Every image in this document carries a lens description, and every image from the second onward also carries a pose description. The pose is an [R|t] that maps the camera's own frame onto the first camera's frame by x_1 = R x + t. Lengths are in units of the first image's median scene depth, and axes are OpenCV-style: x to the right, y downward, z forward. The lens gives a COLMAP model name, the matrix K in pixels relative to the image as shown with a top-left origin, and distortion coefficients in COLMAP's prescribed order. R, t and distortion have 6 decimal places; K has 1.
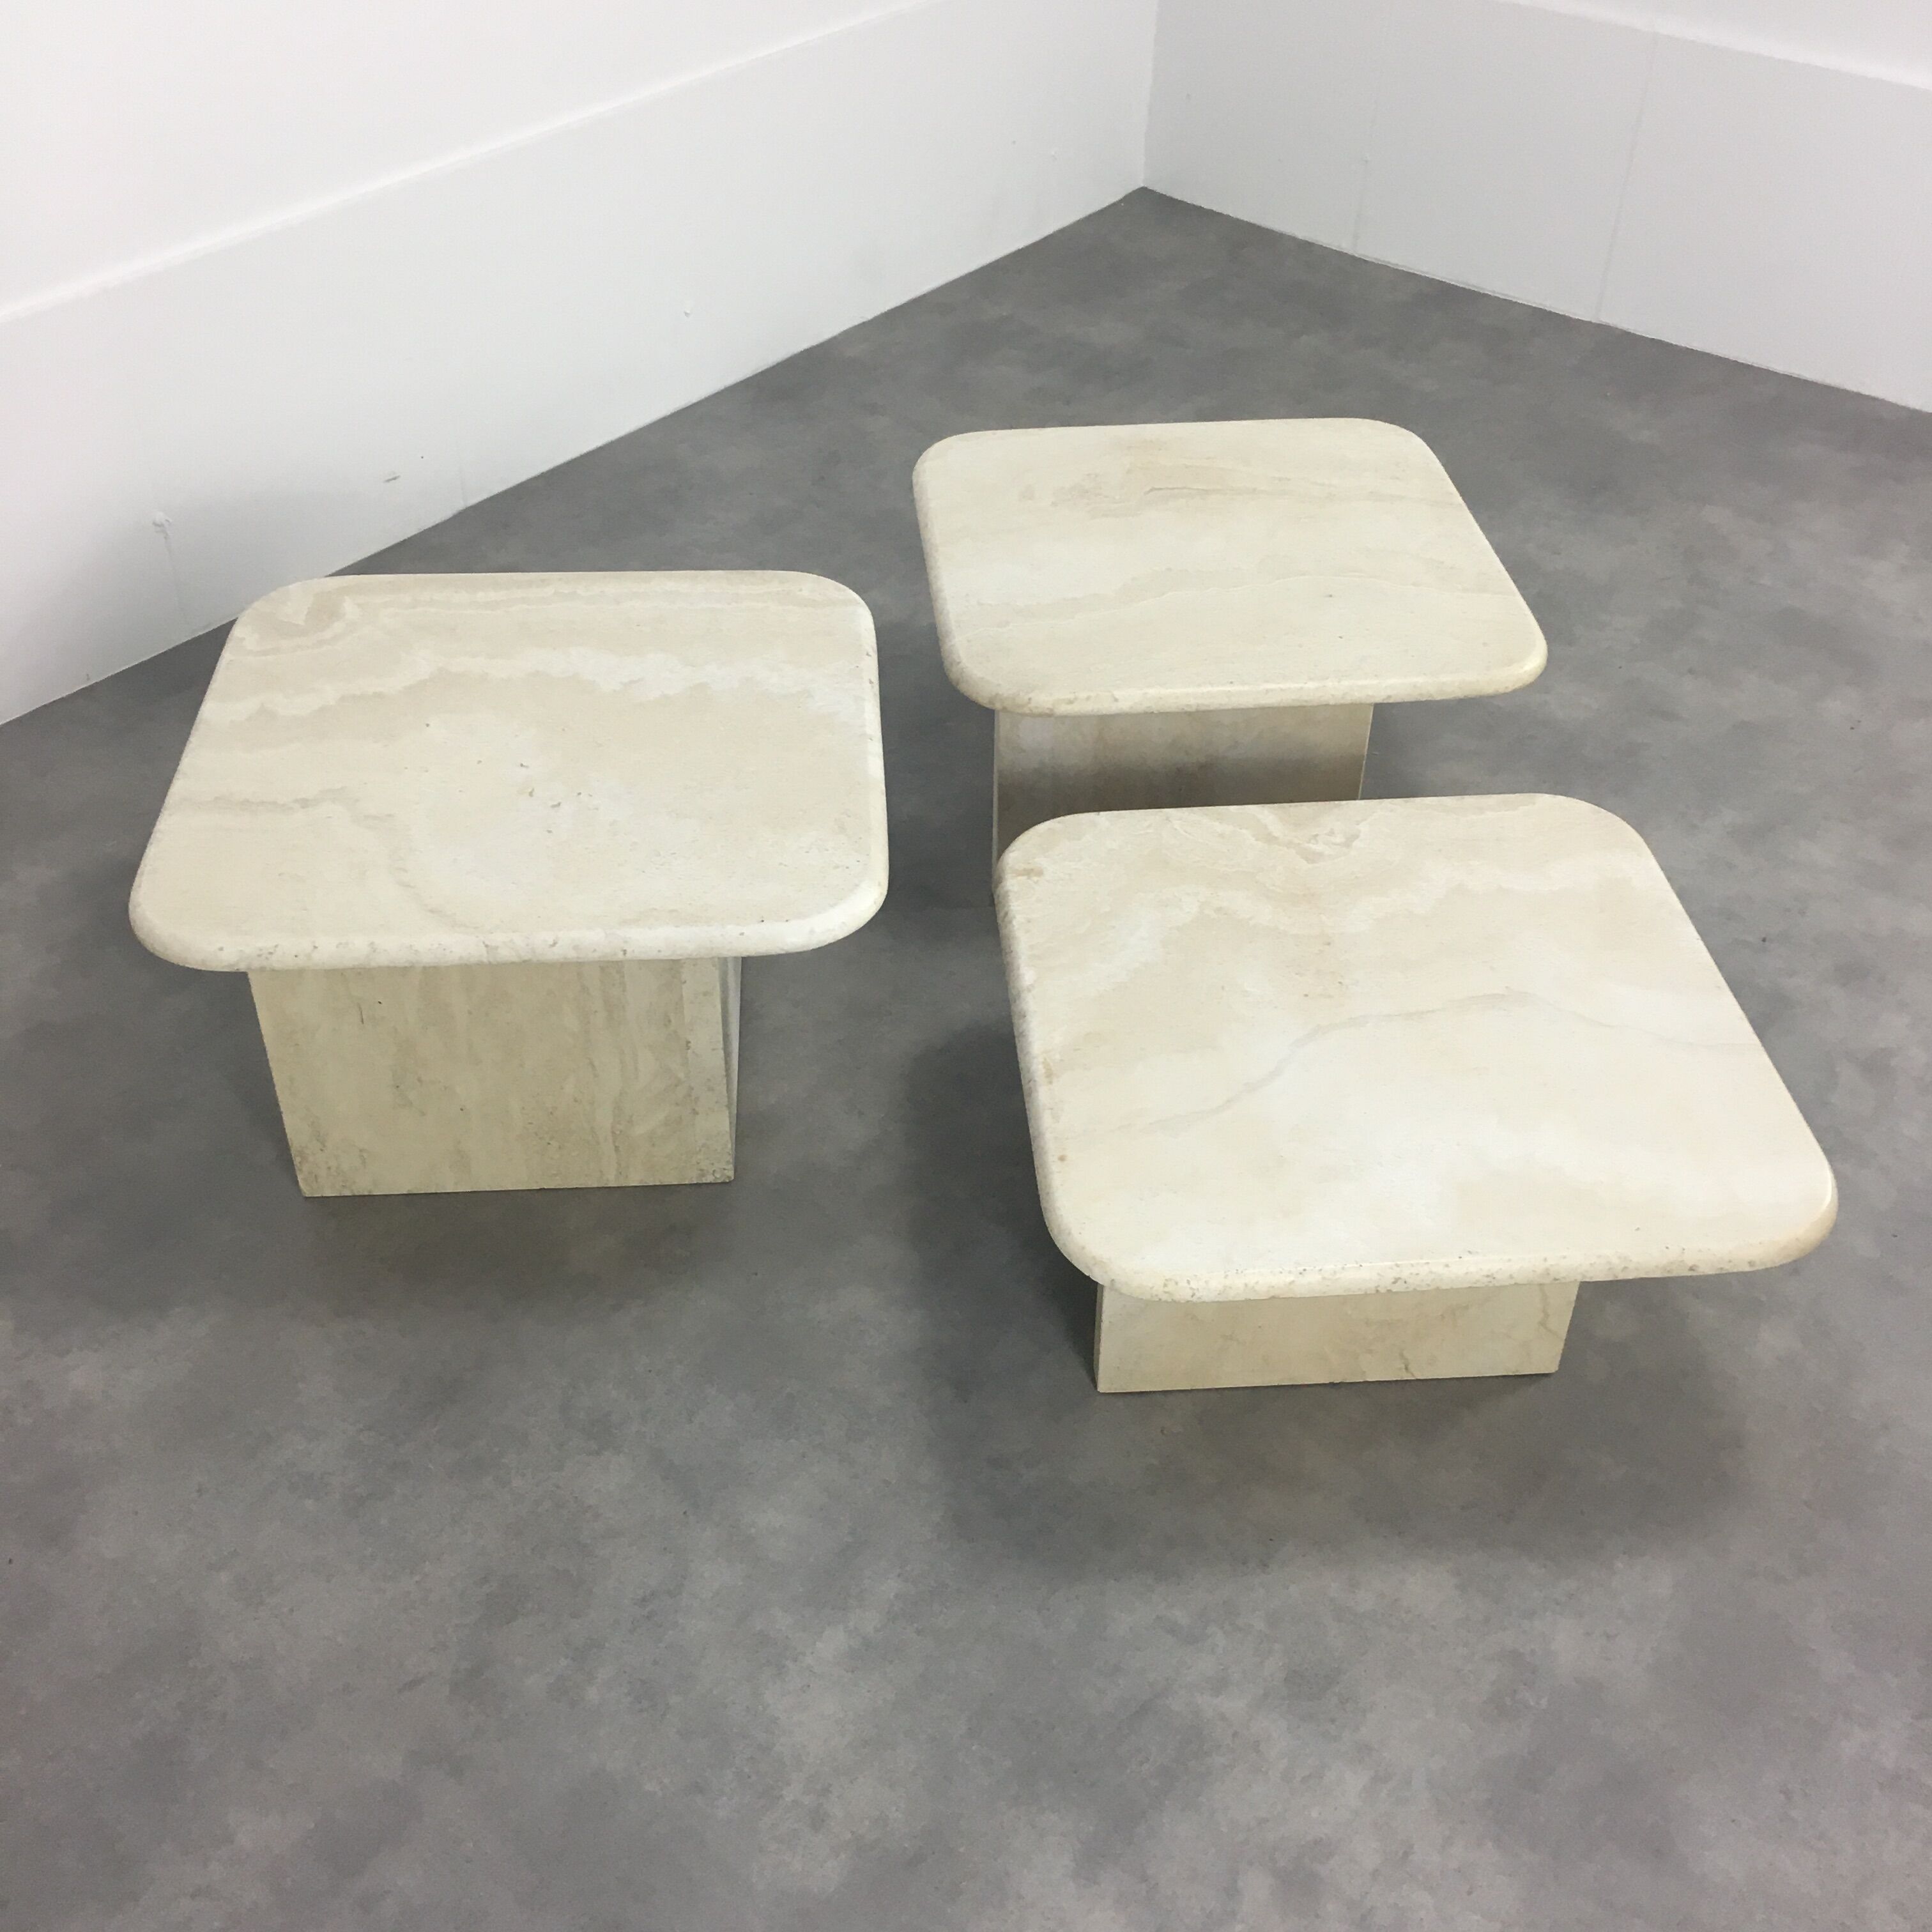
lens RADIAL K [[2209.9, 0, 966.0], [0, 2209.9, 966.0], [0, 0, 1]] dist [0.047652, -0.019717]
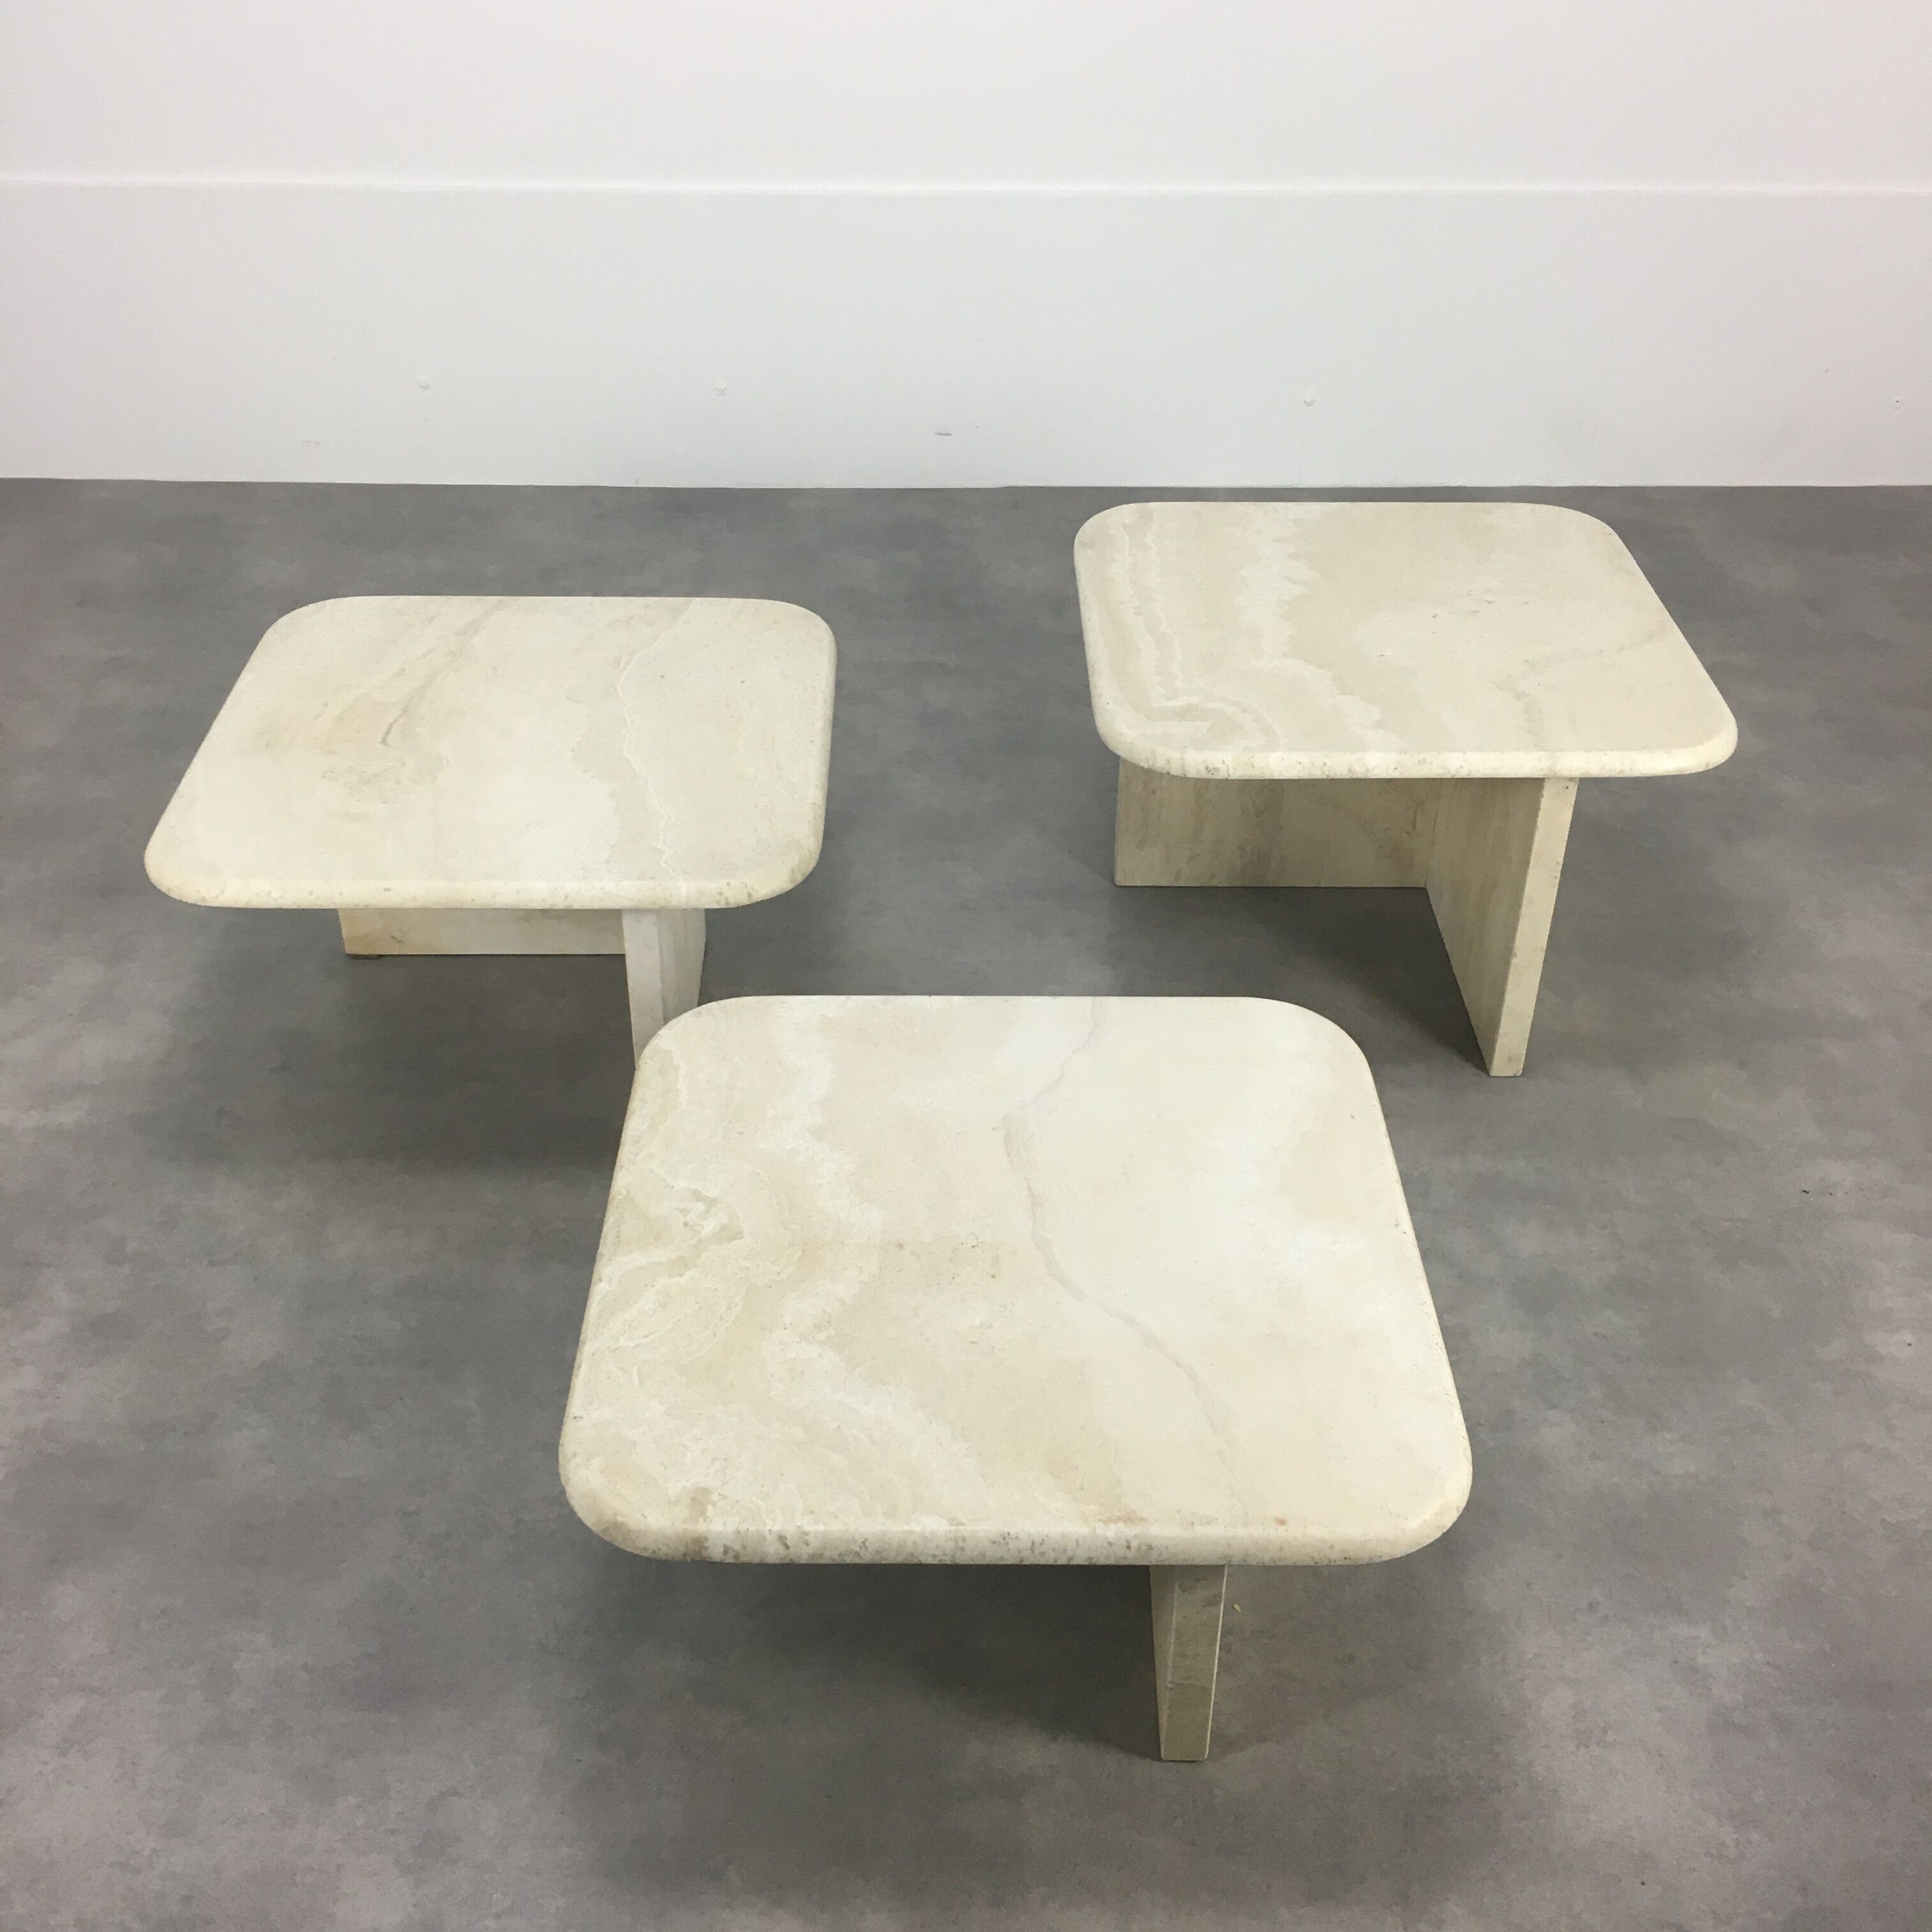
lens RADIAL K [[2209.9, 0, 966.0], [0, 2209.9, 966.0], [0, 0, 1]] dist [0.047652, -0.019717]
pose [[0.086147, -0.568591, 0.818097, -0.480771], [0.621949, 0.672182, 0.401686, -0.418514], [-0.778305, 0.474211, 0.411541, 0.594275]]
